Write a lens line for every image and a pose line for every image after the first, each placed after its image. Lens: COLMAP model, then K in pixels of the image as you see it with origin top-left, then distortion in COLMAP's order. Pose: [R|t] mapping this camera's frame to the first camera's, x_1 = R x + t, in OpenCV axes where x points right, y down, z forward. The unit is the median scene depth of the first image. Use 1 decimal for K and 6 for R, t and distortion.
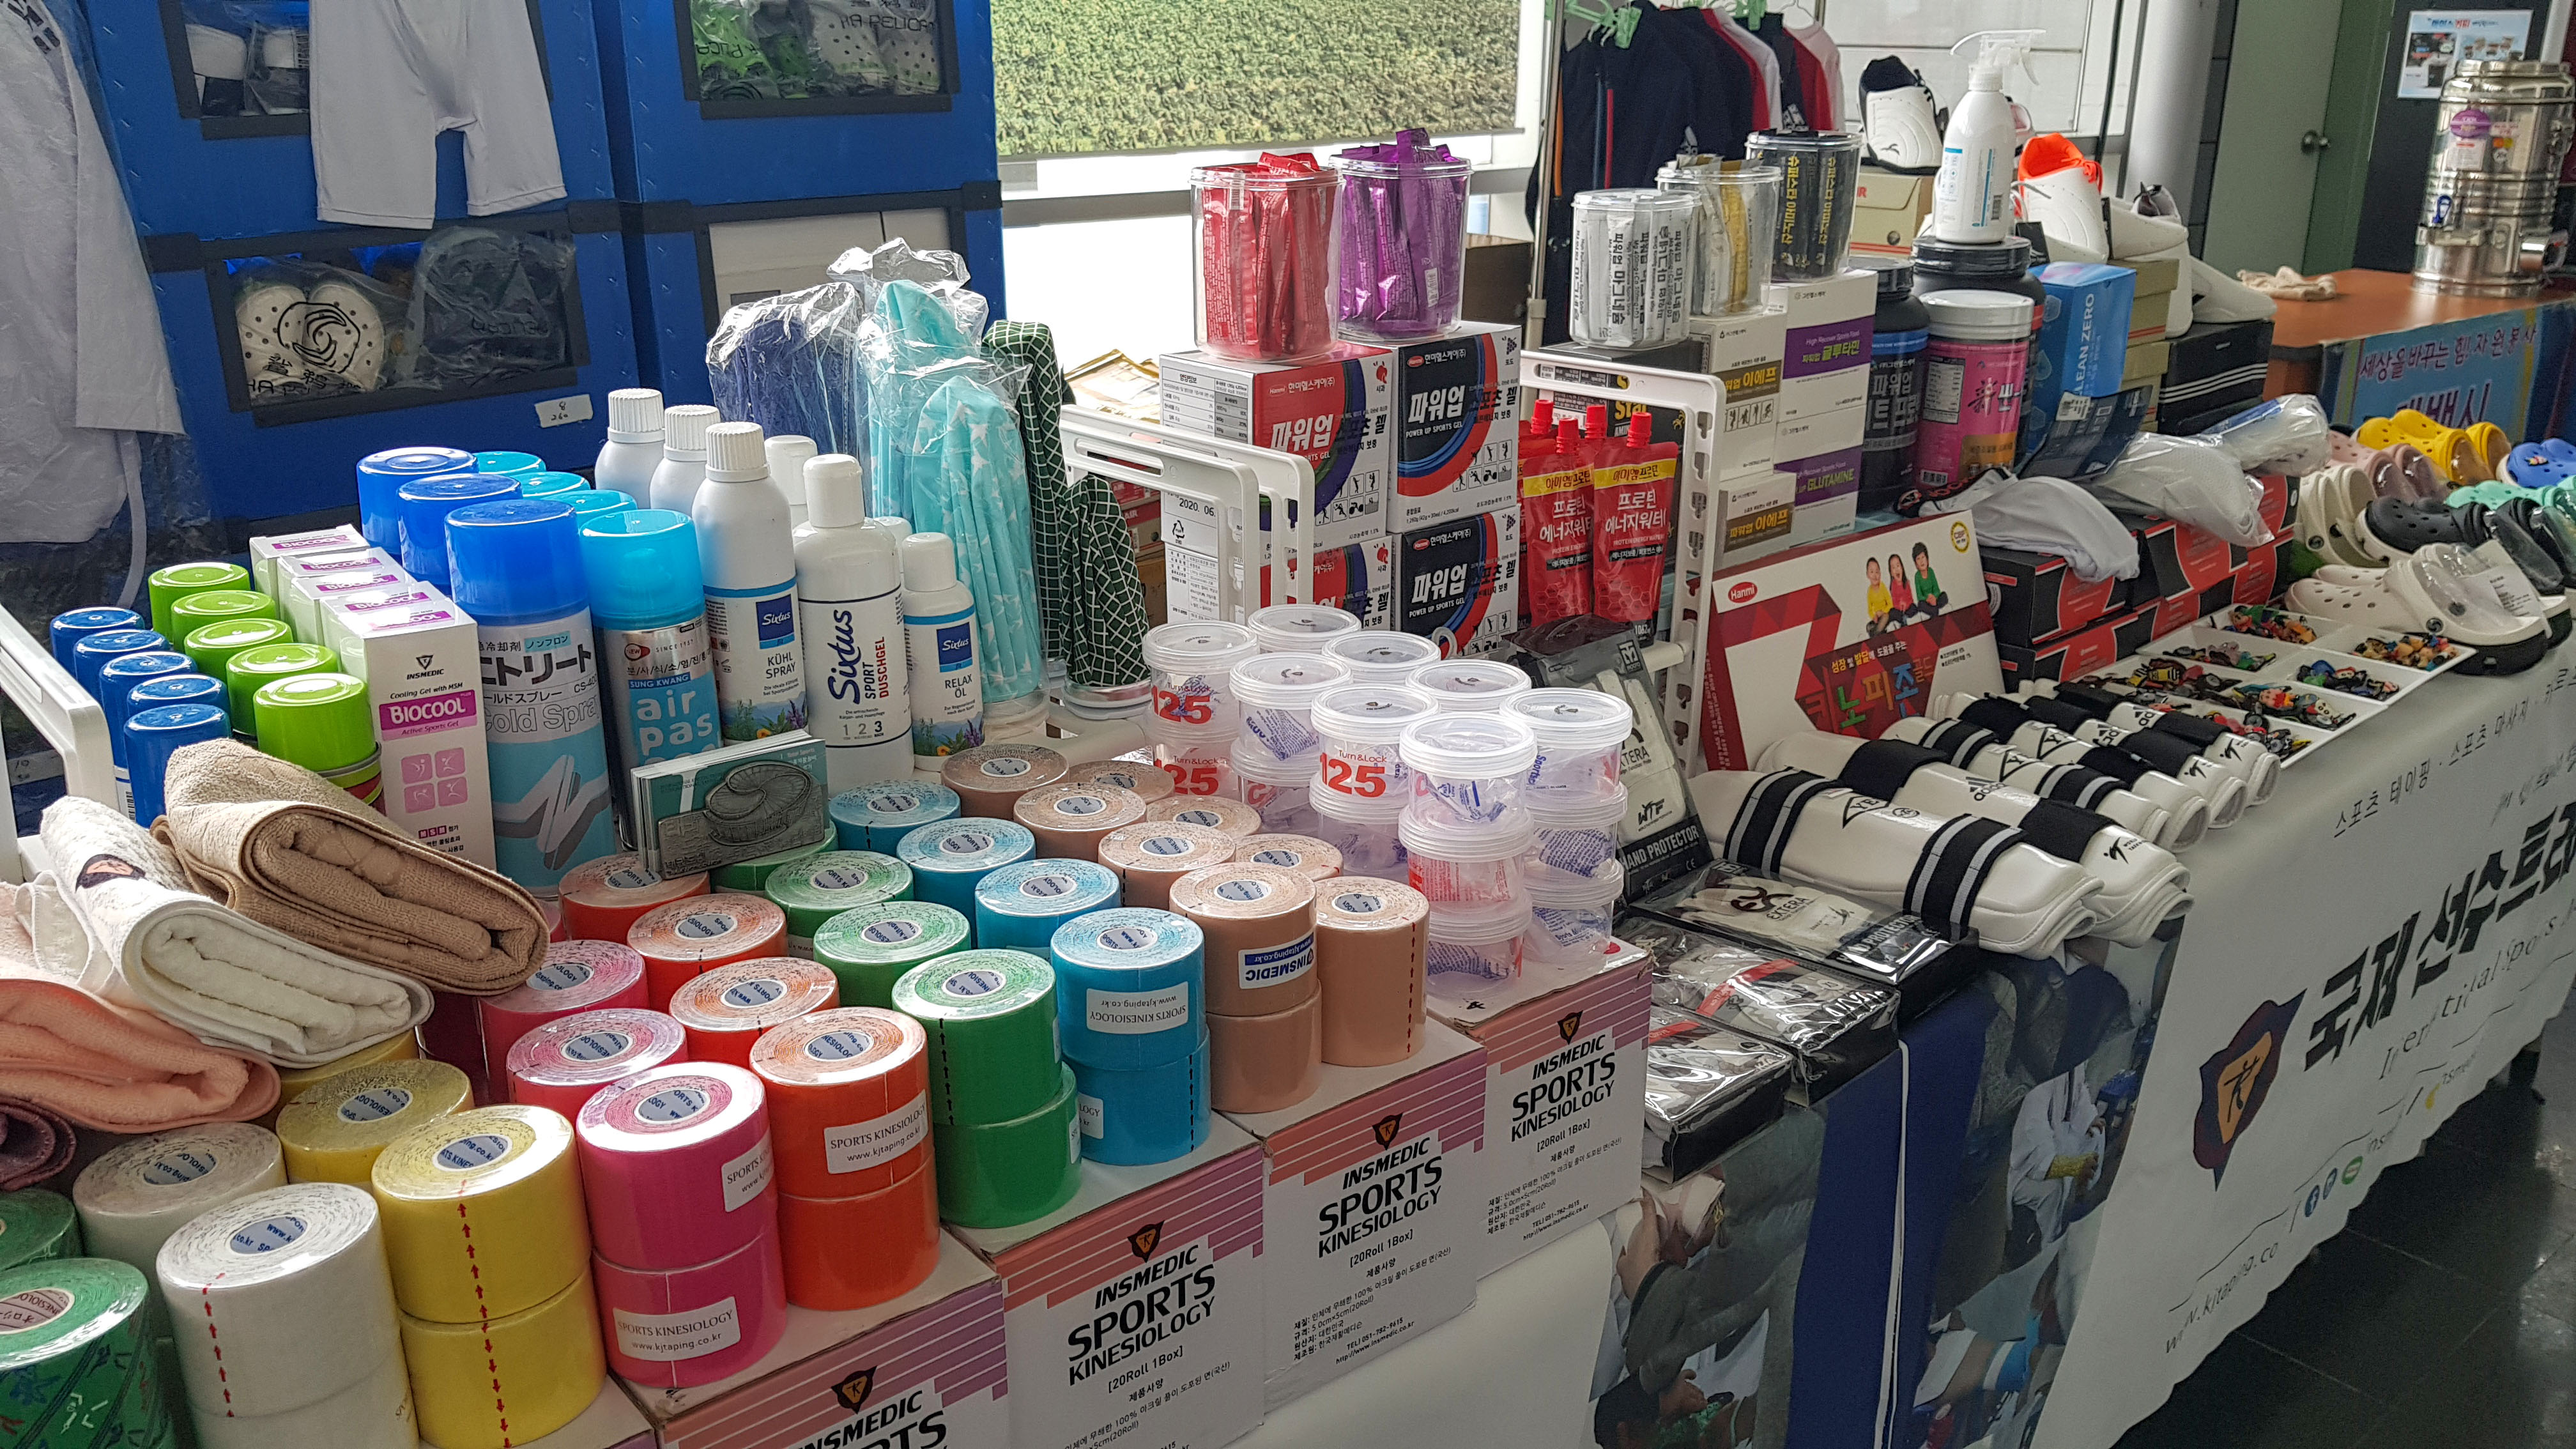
lens RADIAL K [[2108.8, 0, 1288.0], [0, 2108.8, 724.5], [0, 0, 1]] dist [0.066436, -0.061551]
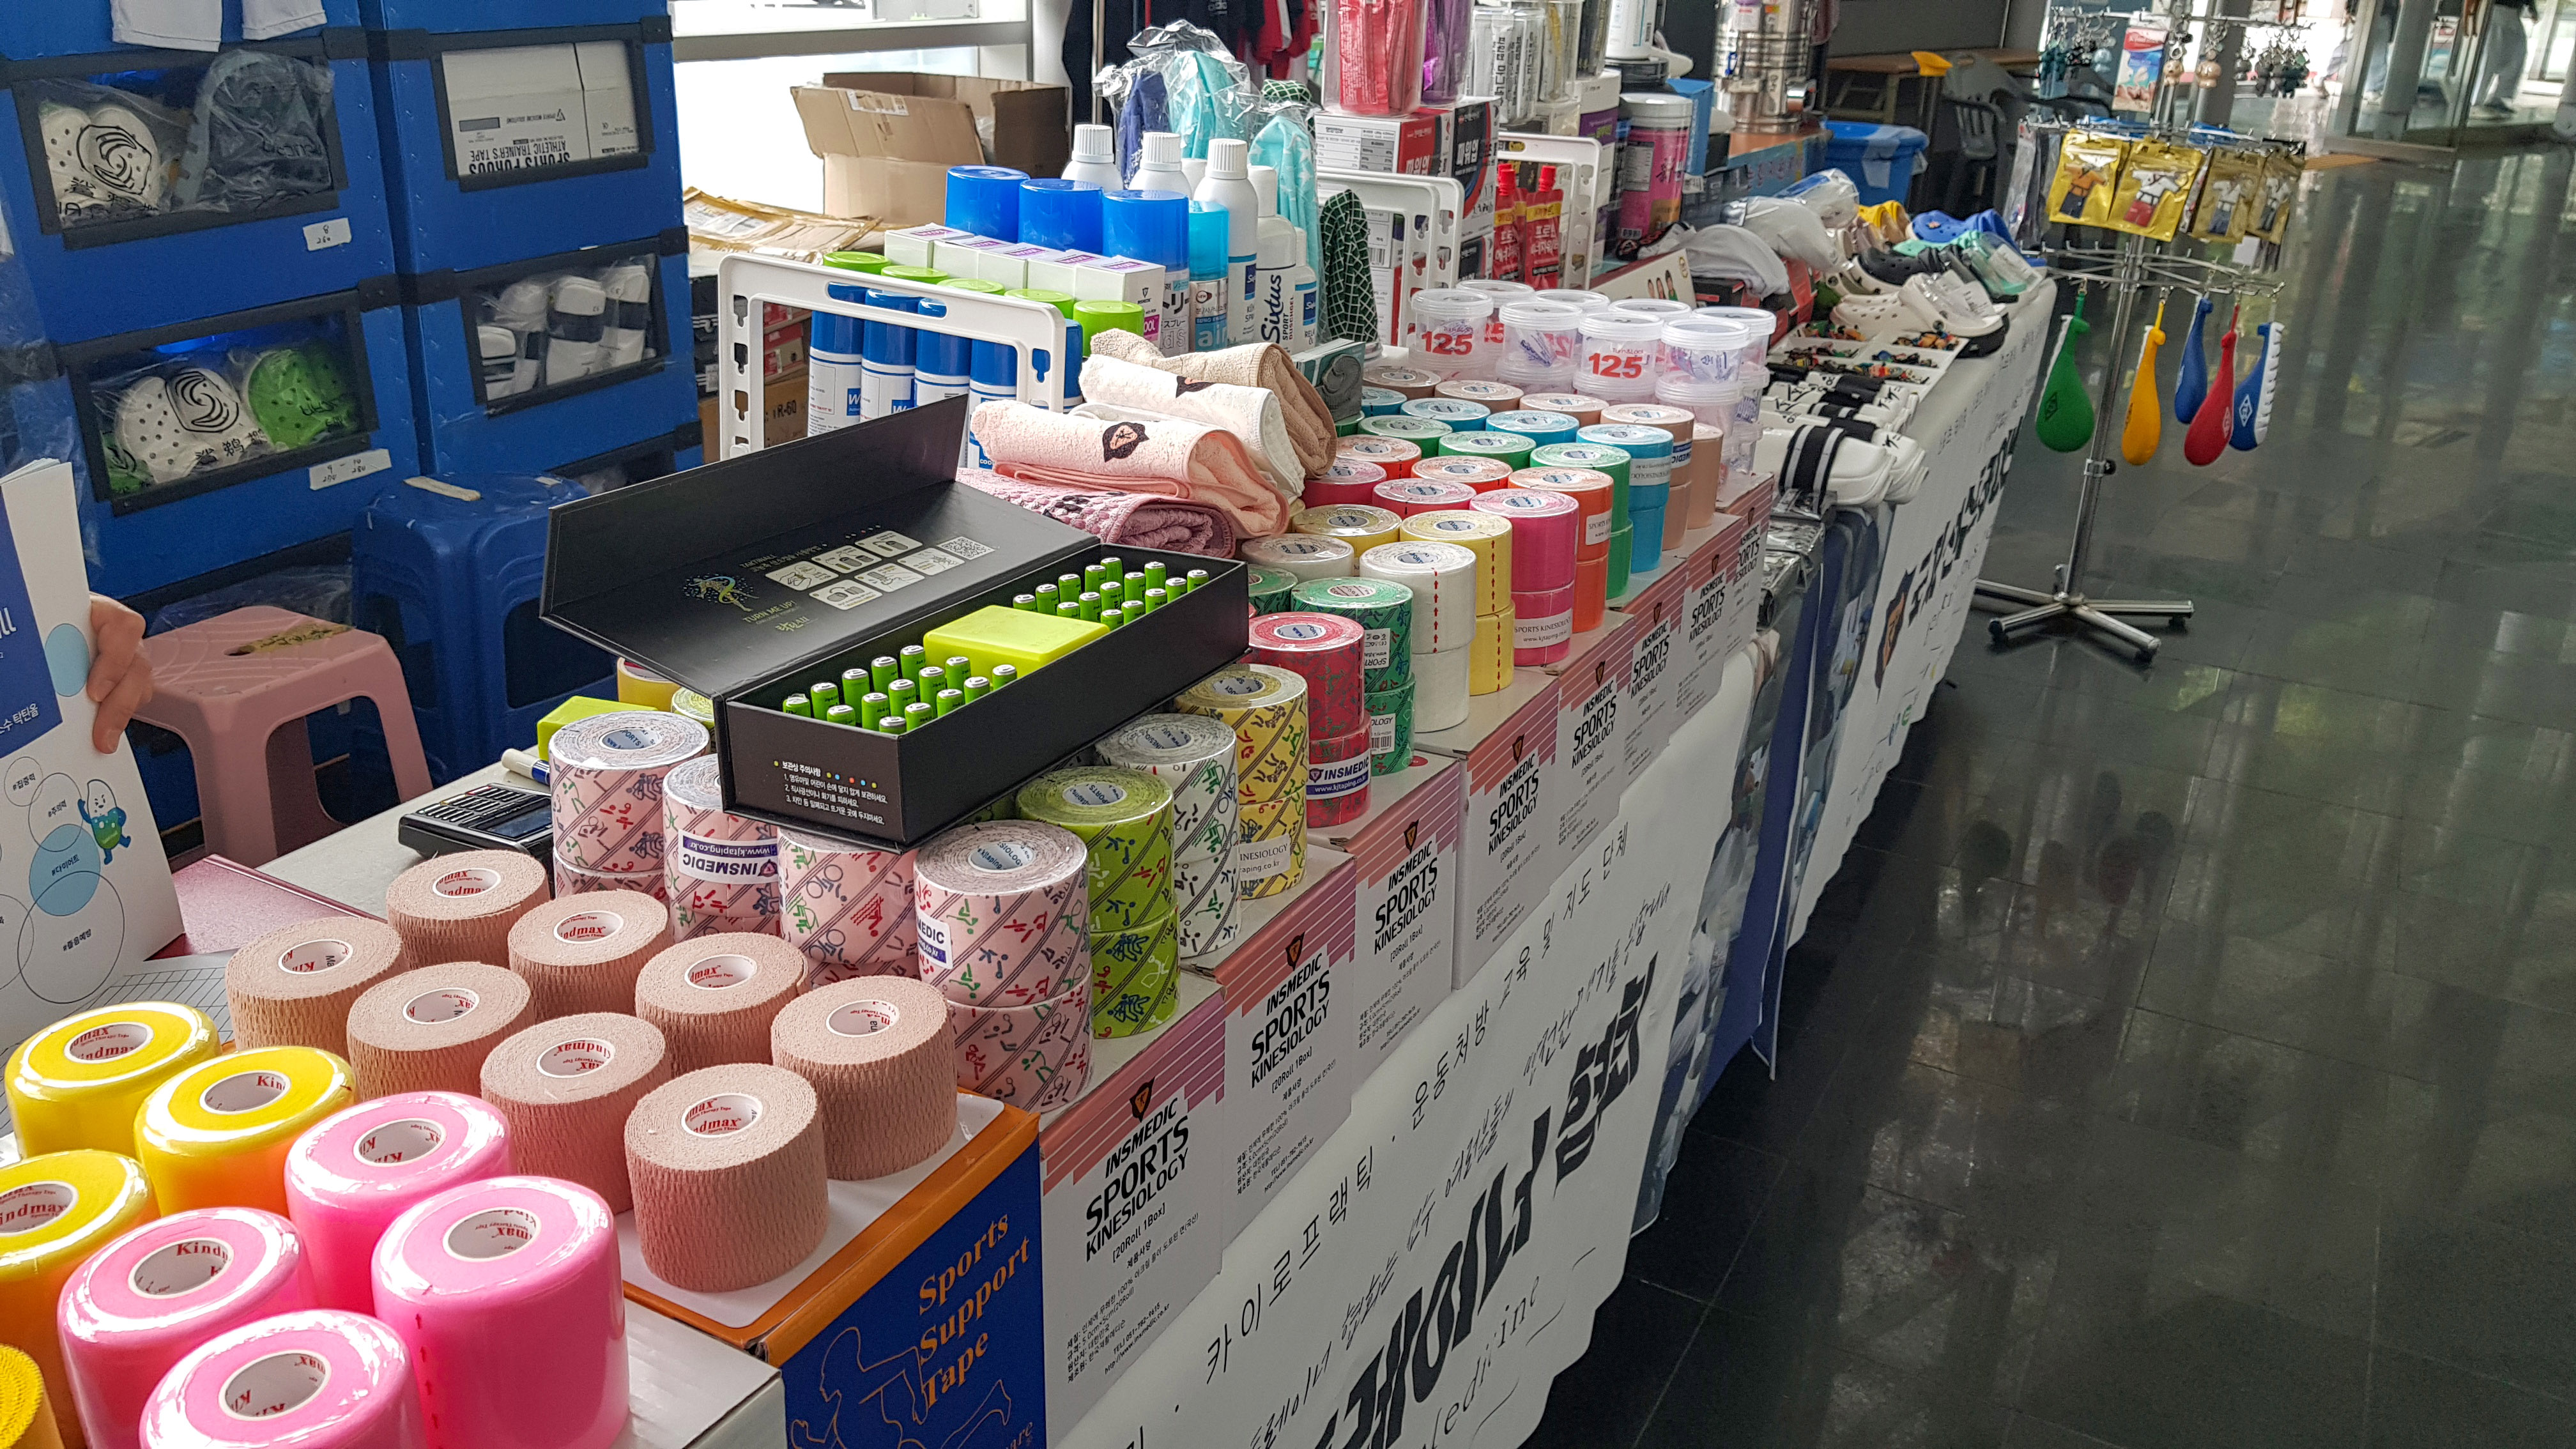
lens RADIAL K [[2108.8, 0, 1288.0], [0, 2108.8, 724.5], [0, 0, 1]] dist [0.066436, -0.061551]
pose [[0.930364, -0.108445, 0.350231, -0.318264], [0.090235, 0.993599, 0.067954, 0.065927], [-0.355359, -0.031619, 0.934195, -0.156623]]
